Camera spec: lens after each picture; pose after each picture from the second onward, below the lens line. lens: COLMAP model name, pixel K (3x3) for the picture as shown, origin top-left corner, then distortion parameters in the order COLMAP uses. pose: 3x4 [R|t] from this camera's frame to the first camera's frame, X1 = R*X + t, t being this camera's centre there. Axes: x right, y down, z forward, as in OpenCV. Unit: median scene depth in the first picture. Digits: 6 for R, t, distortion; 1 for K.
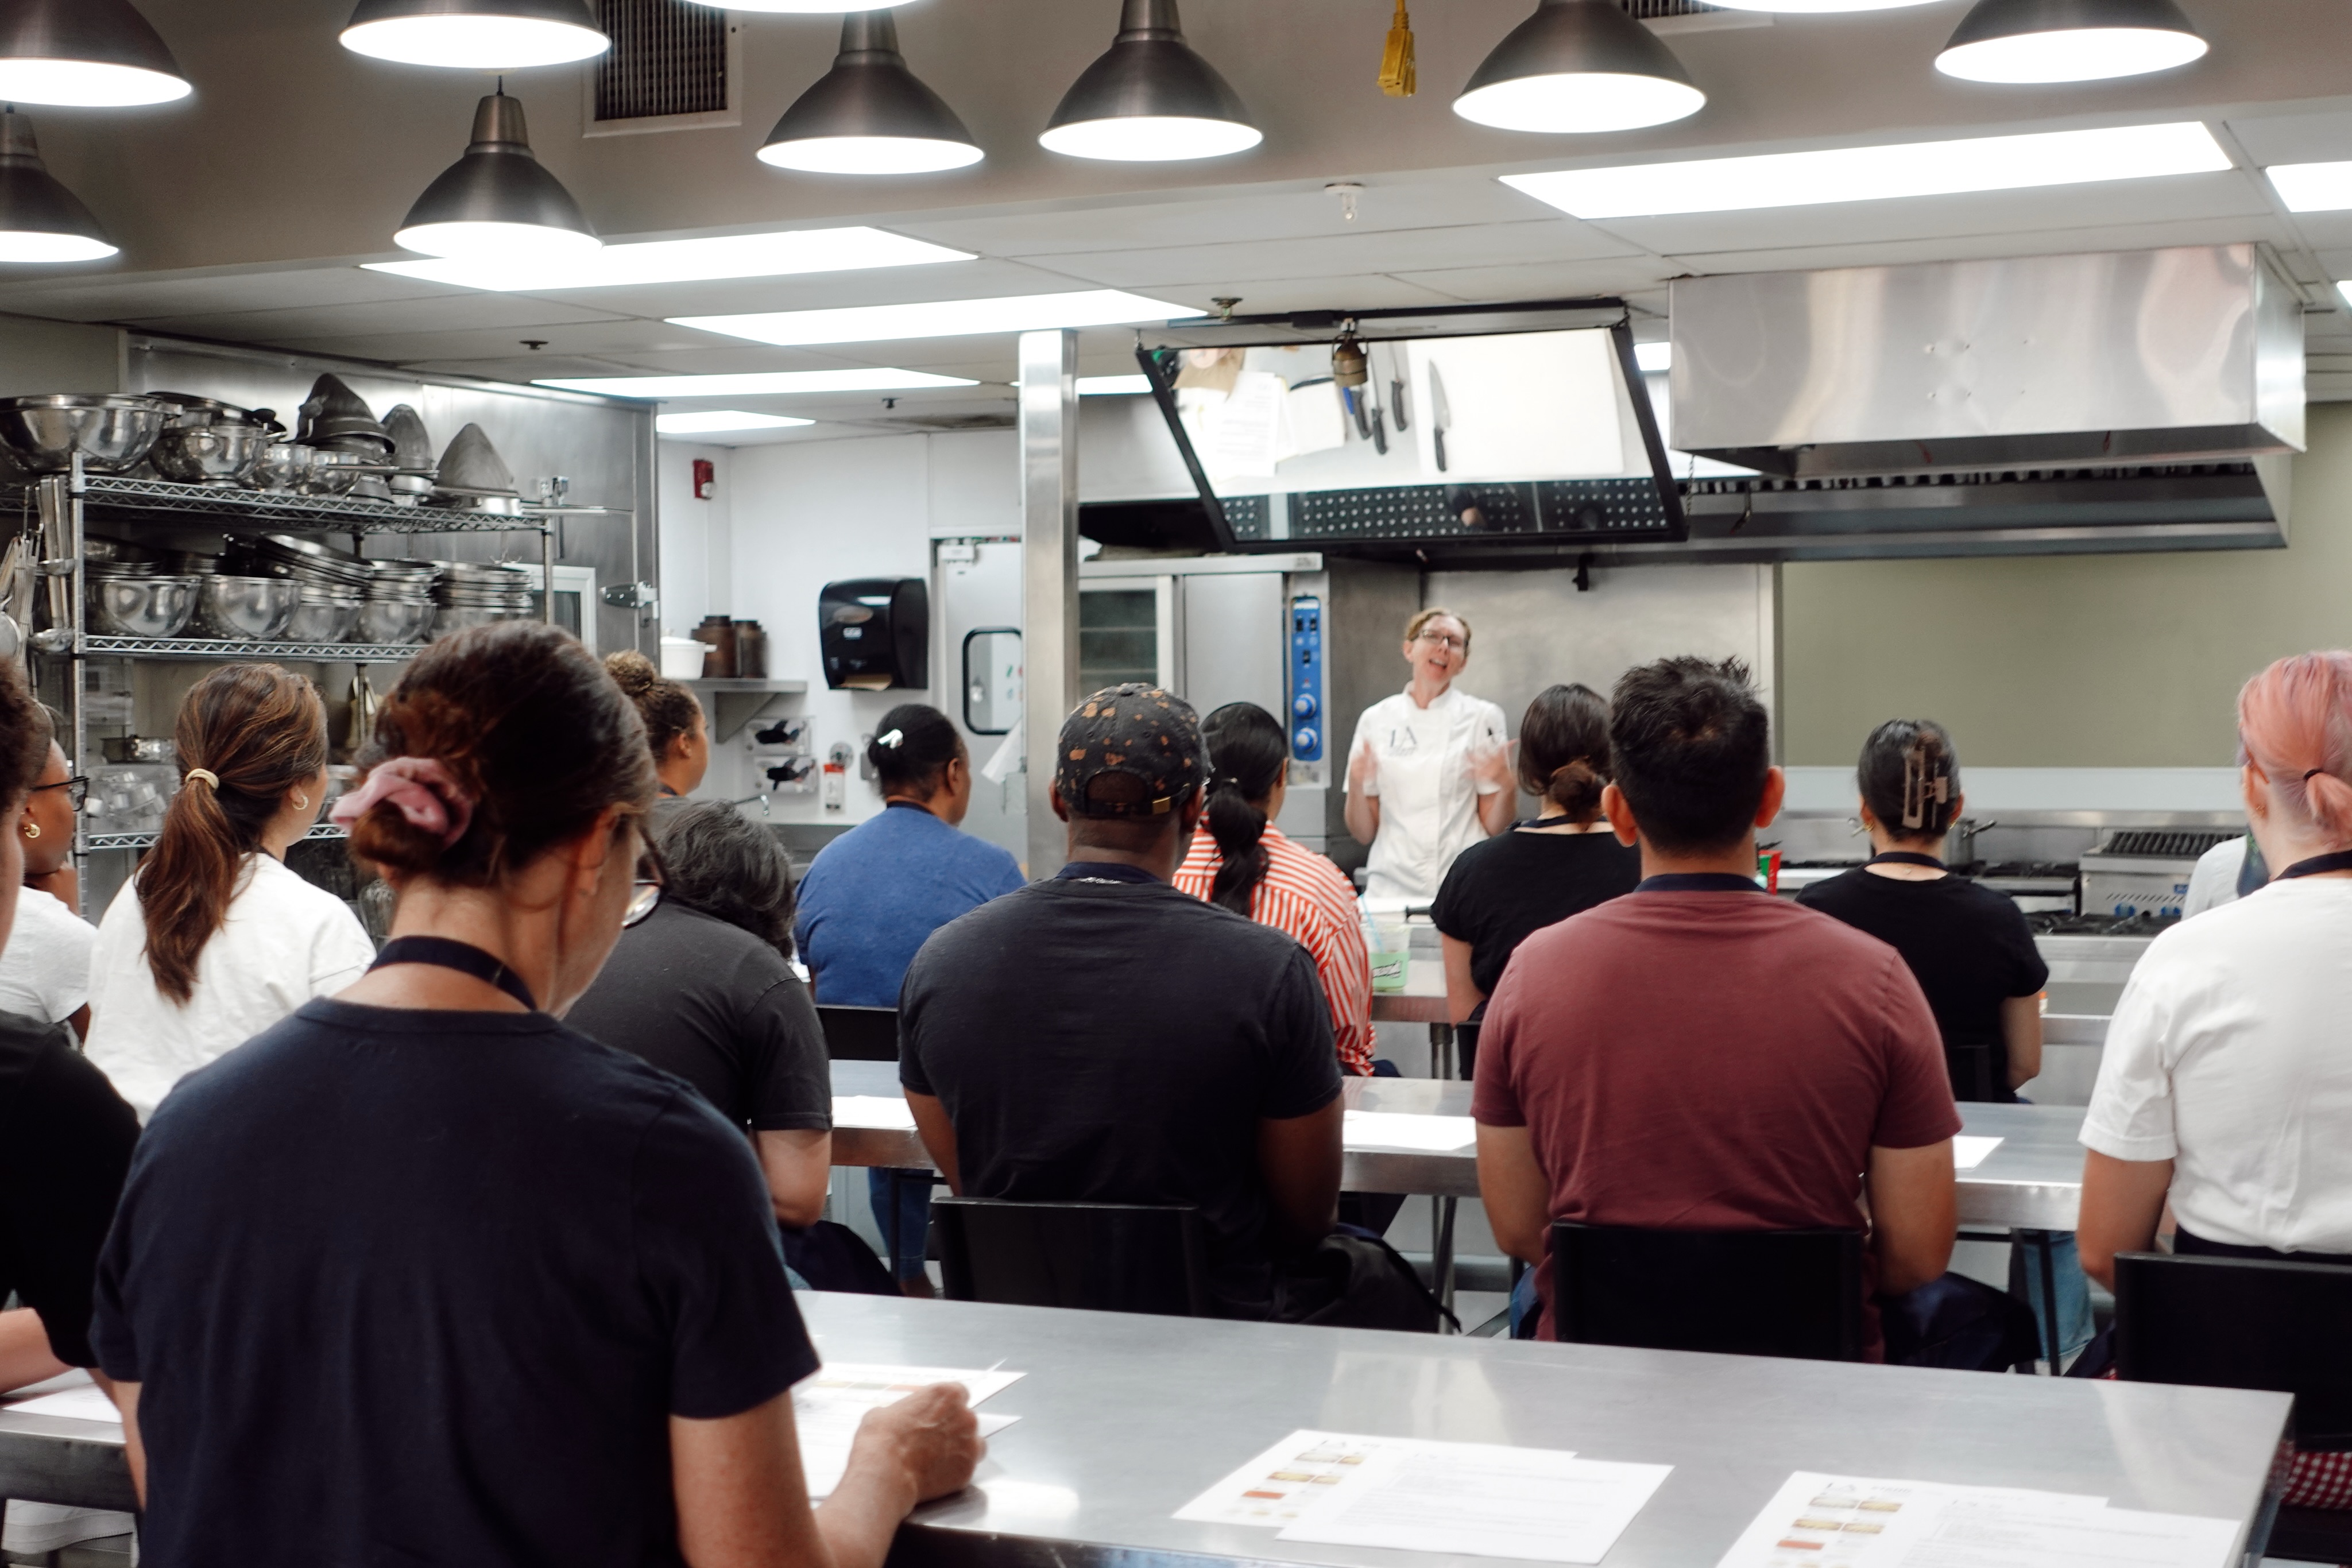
lens RADIAL K [[3290.5, 0, 1176.0], [0, 3290.5, 784.0], [0, 0, 1]] dist [0.010717, 0.029964]
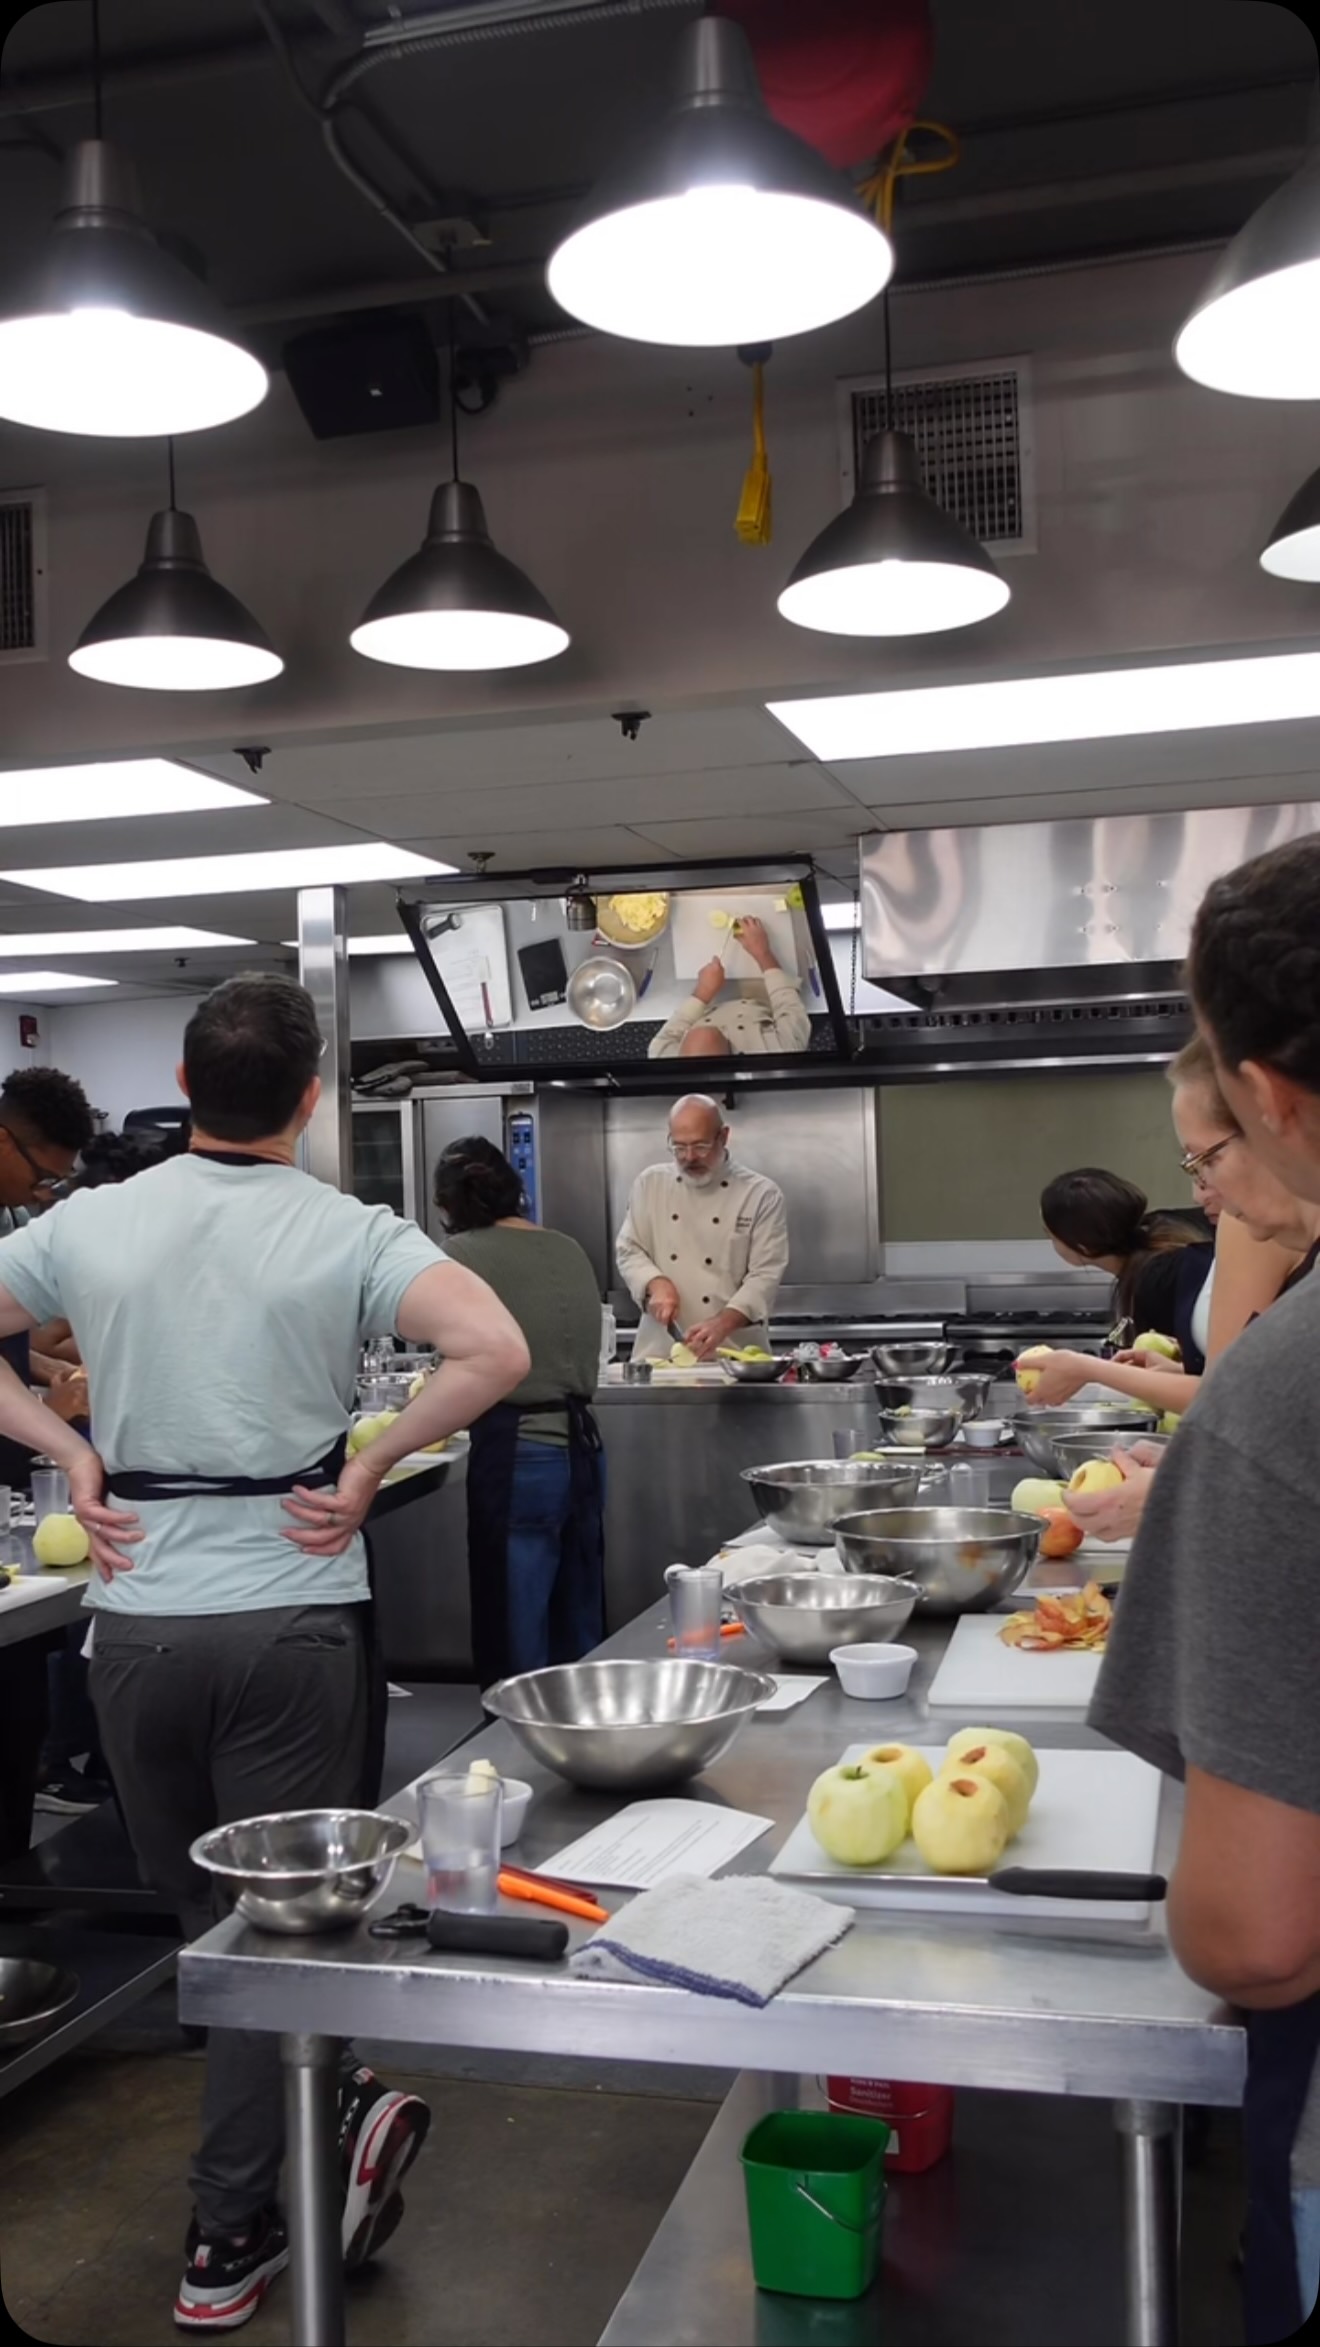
lens RADIAL K [[2174.6, 0, 660.0], [0, 2174.6, 1173.5], [0, 0, 1]] dist [-0.001964, -0.001456]
pose [[0.990801, -0.014725, 0.134526, -0.025413], [0.019774, 0.999146, -0.036275, -0.004709], [-0.133877, 0.038602, 0.990246, 0.218676]]
